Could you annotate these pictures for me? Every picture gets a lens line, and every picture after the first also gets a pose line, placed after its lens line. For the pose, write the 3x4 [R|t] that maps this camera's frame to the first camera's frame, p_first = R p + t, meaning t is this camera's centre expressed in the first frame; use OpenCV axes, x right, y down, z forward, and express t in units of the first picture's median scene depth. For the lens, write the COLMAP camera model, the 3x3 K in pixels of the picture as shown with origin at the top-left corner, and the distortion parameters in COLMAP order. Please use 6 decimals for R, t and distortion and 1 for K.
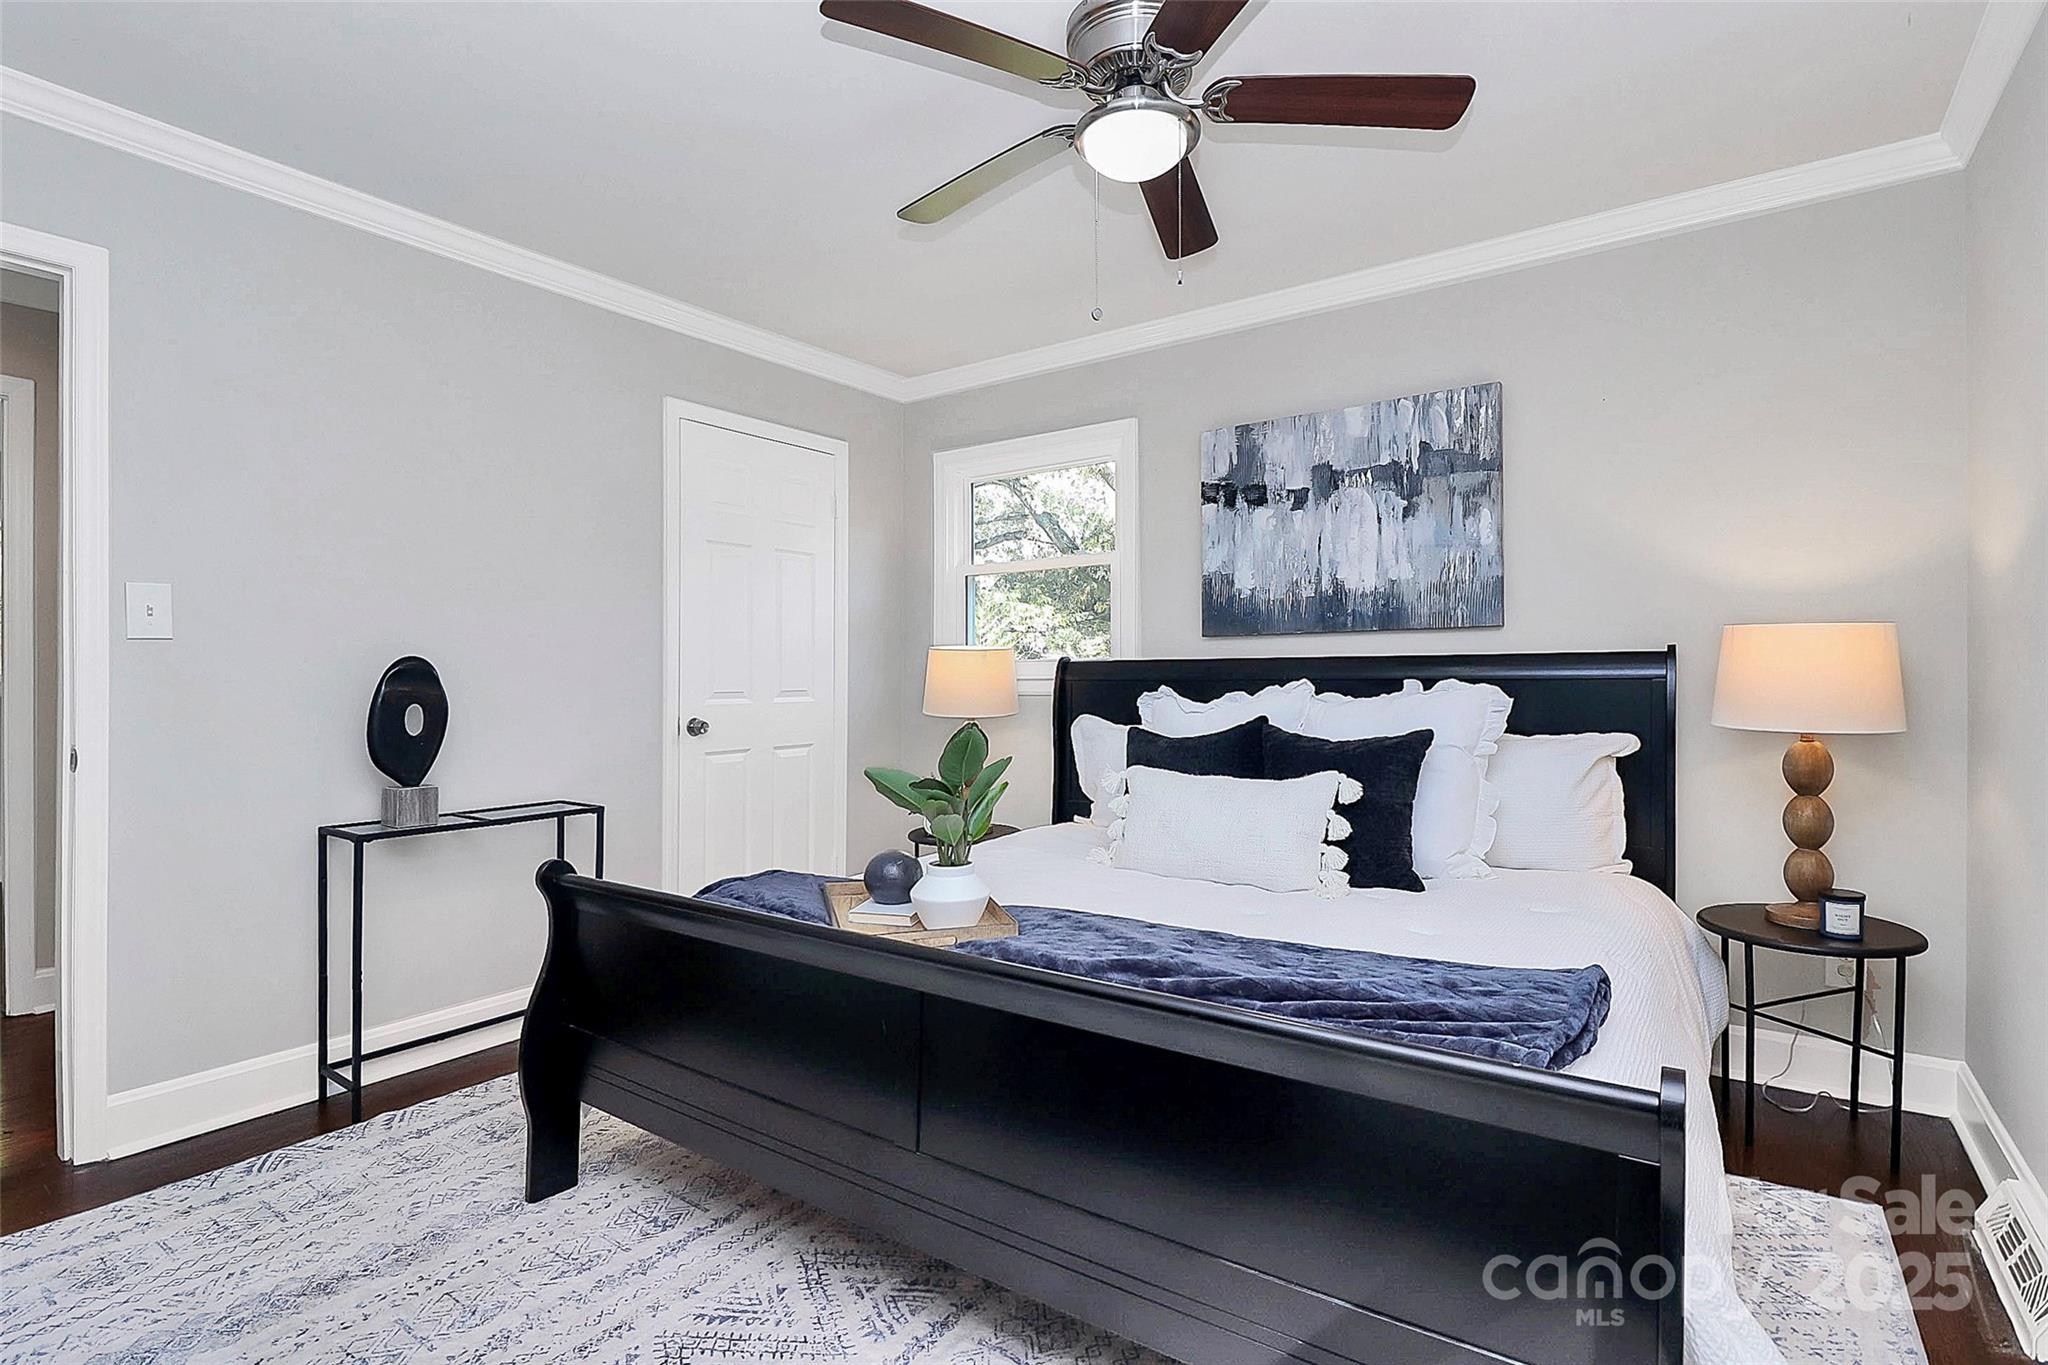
lens RADIAL K [[984.4, 0, 999.9], [0, 984.4, 668.4], [0, 0, 1]] dist [0.030333, -0.036782]
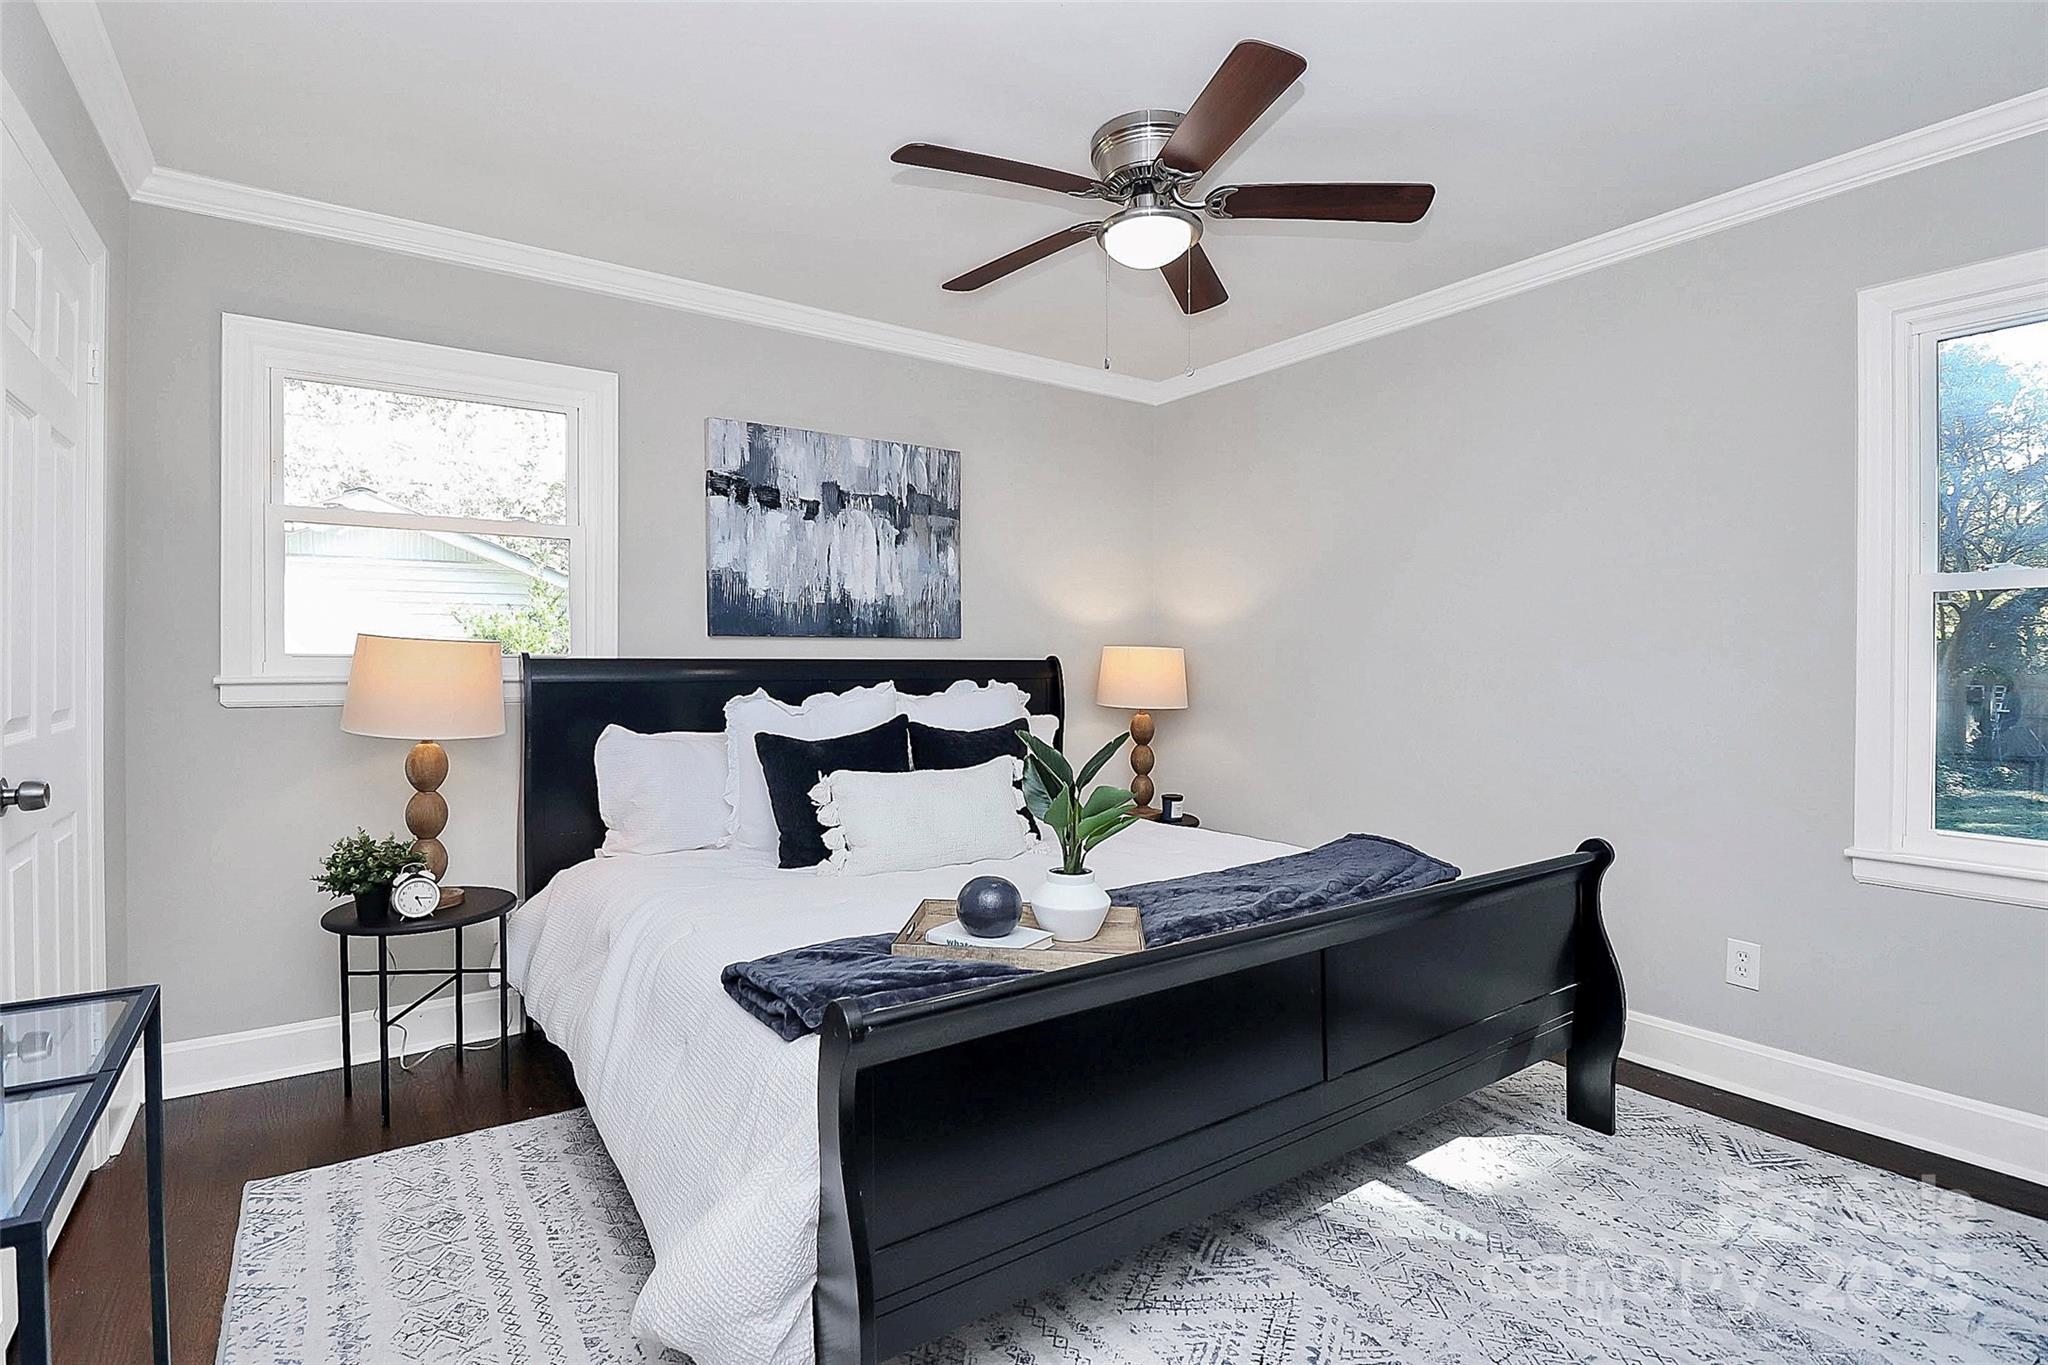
lens RADIAL K [[984.4, 0, 999.9], [0, 984.4, 668.4], [0, 0, 1]] dist [0.030333, -0.036782]
pose [[0.328993, 0.002426, 0.944329, -0.659274], [-0.006042, 0.999982, -0.000464, -0.002270], [-0.944313, -0.005553, 0.329002, 0.479967]]
